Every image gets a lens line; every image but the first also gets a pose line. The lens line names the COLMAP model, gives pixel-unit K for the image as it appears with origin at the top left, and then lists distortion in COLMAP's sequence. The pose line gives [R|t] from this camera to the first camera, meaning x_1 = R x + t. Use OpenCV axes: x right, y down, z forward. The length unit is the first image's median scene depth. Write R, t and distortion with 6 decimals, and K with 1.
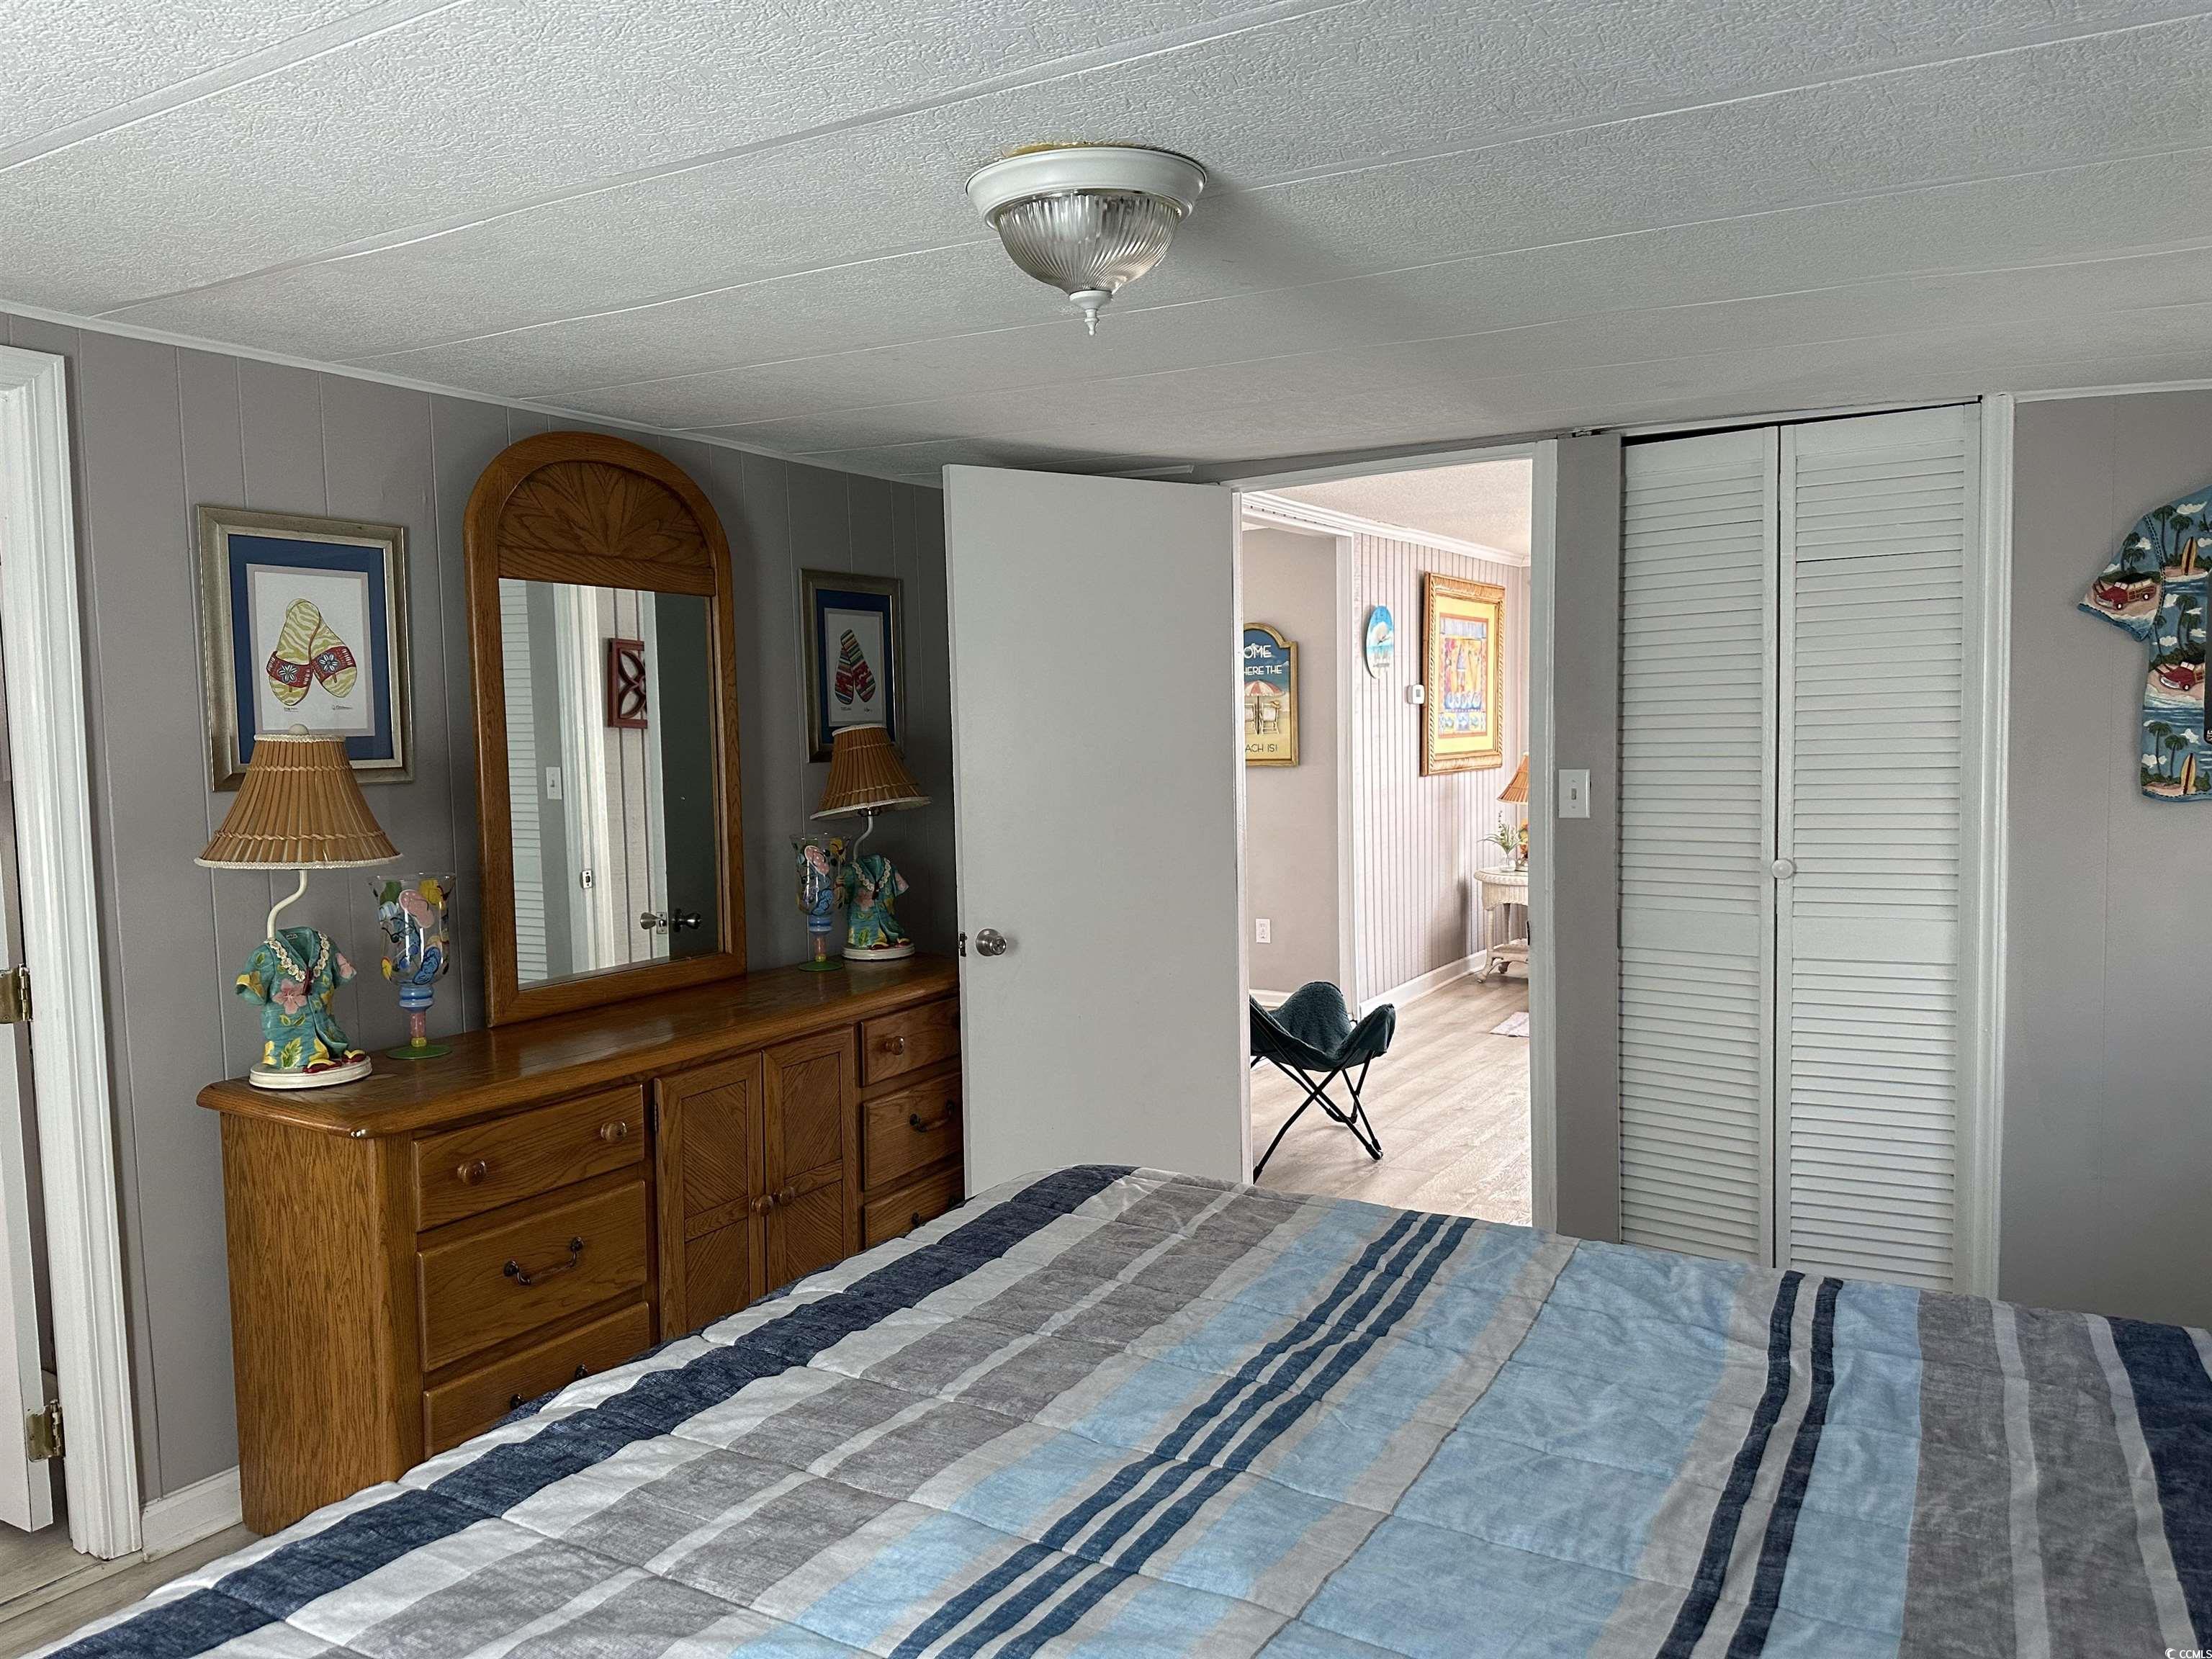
lens RADIAL K [[1537.2, 0, 1115.3], [0, 1537.2, 837.7], [0, 0, 1]] dist [0.140560, -0.203755]
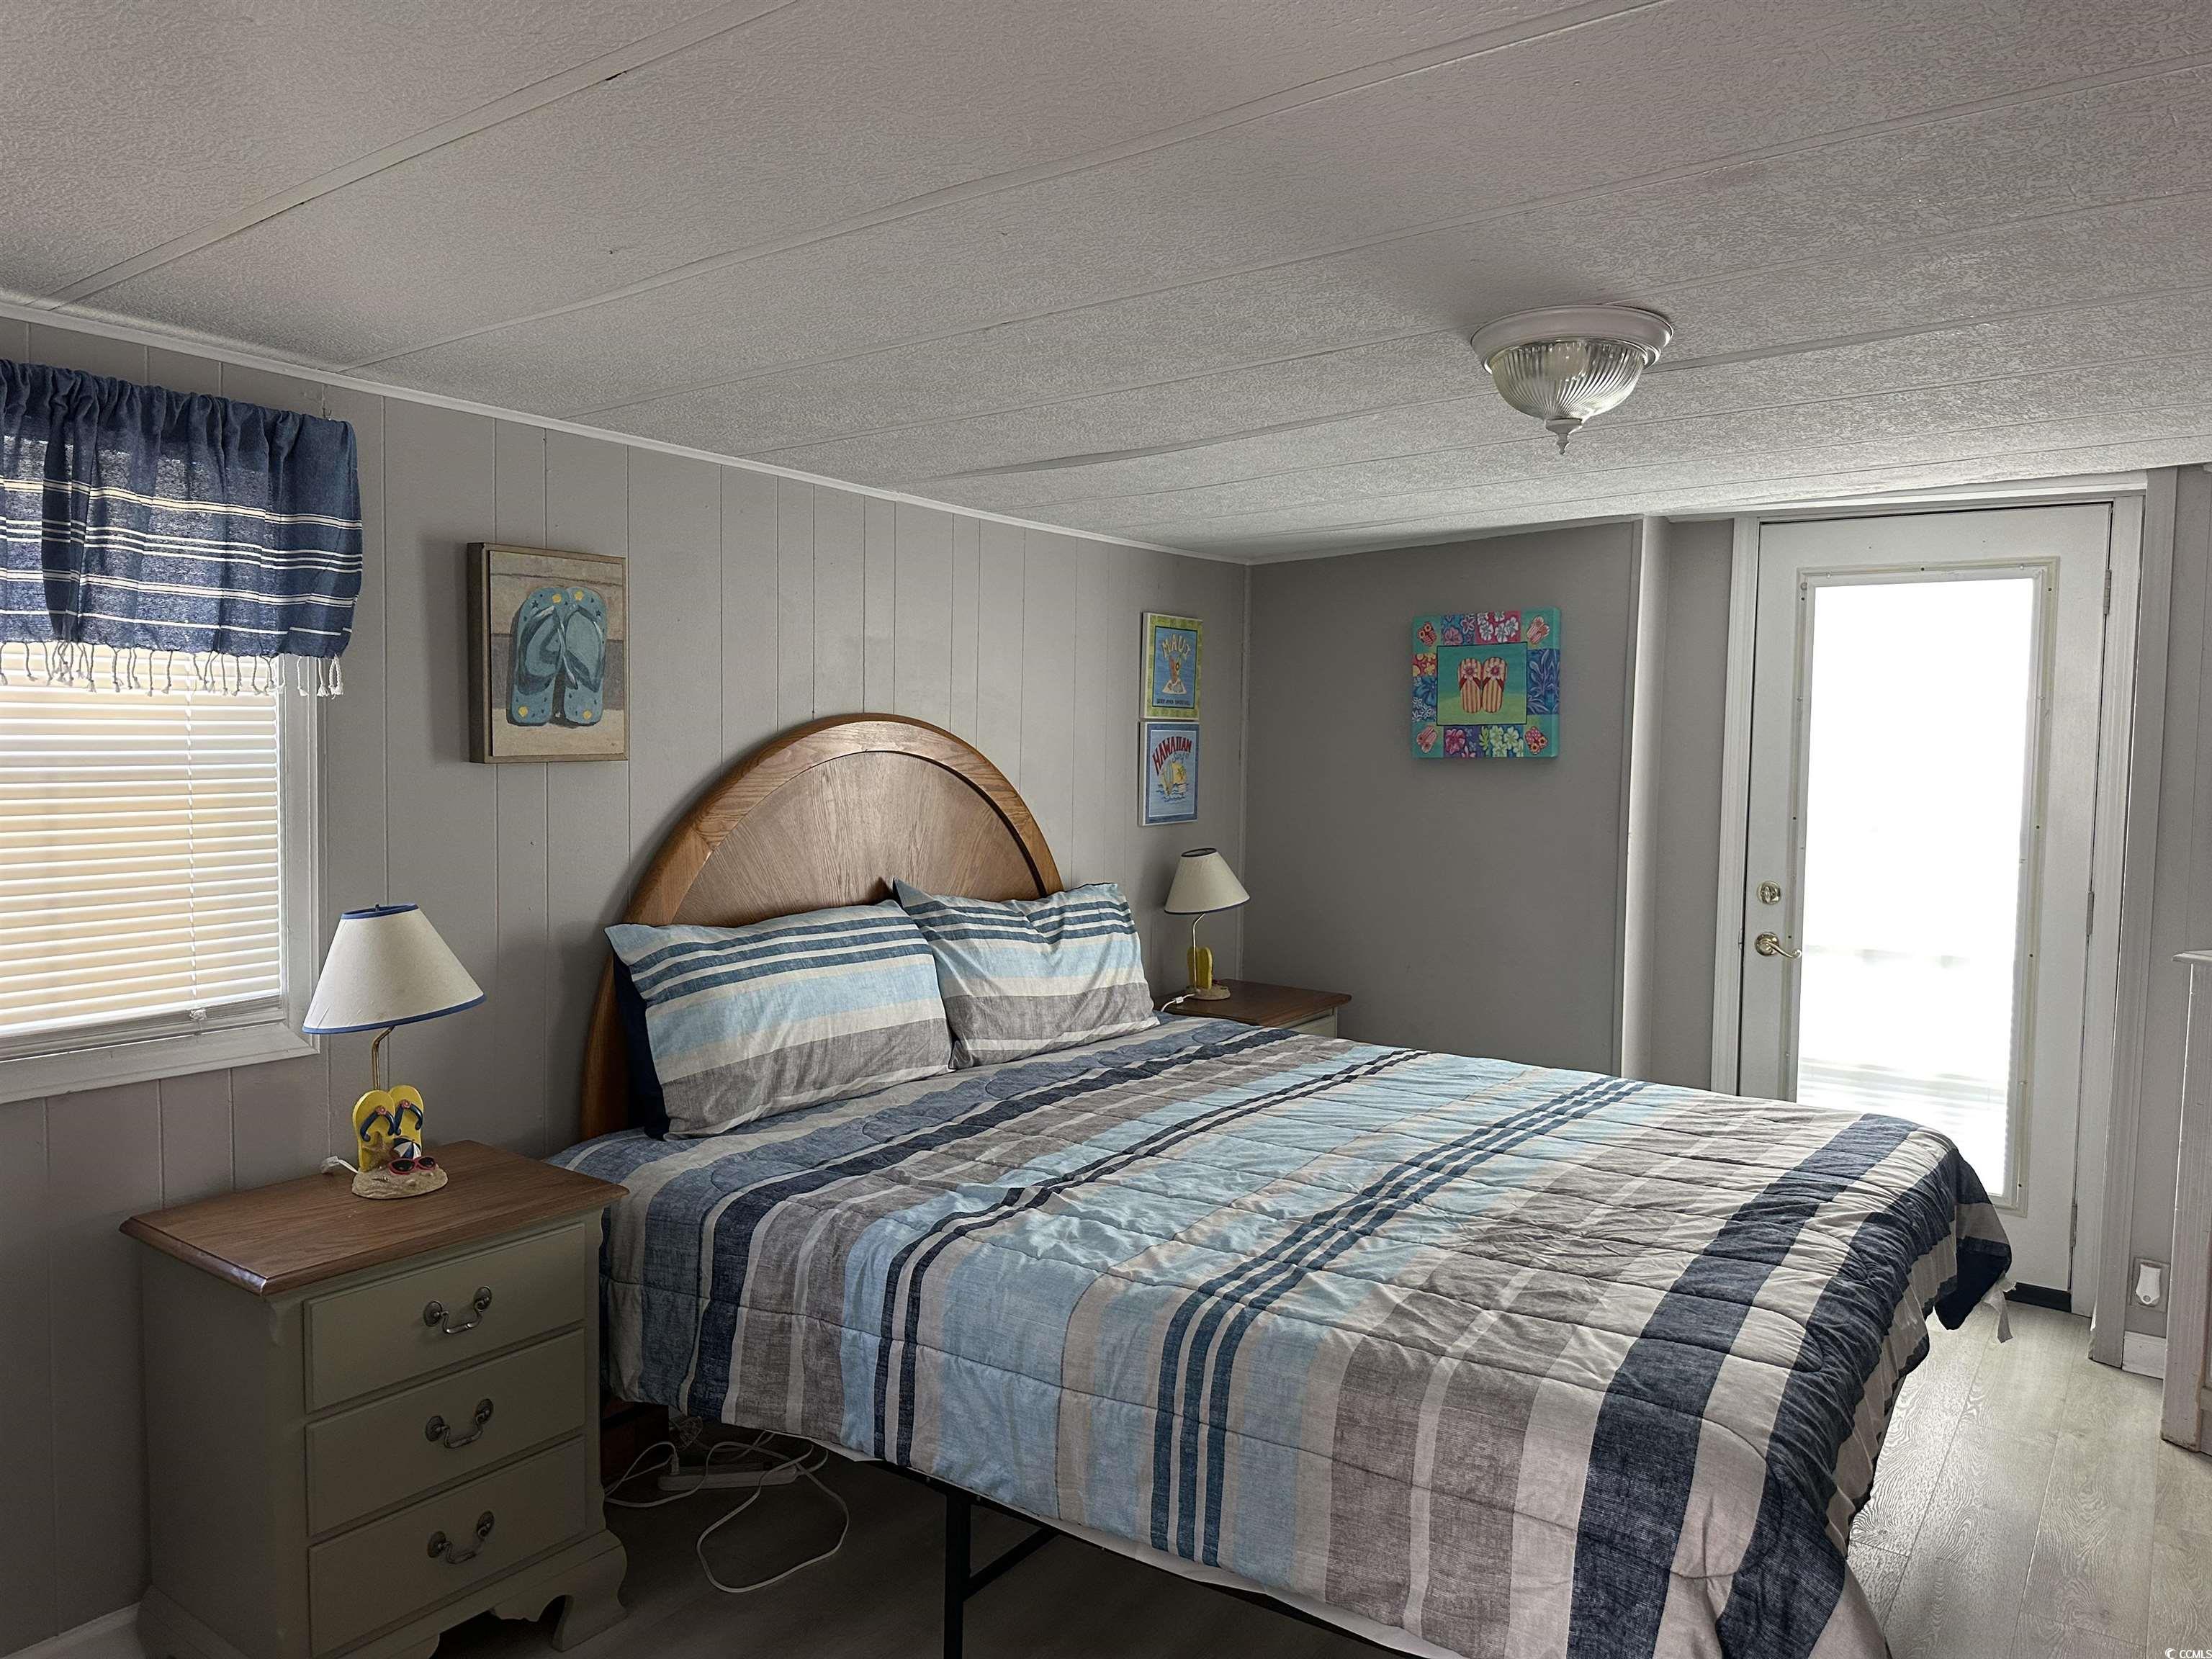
lens RADIAL K [[1537.2, 0, 1115.3], [0, 1537.2, 837.7], [0, 0, 1]] dist [0.140560, -0.203755]
pose [[-0.998962, -0.004188, 0.045356, 0.179052], [0.001916, 0.991020, 0.133703, -0.120729], [-0.045509, 0.133651, -0.989983, 1.430518]]
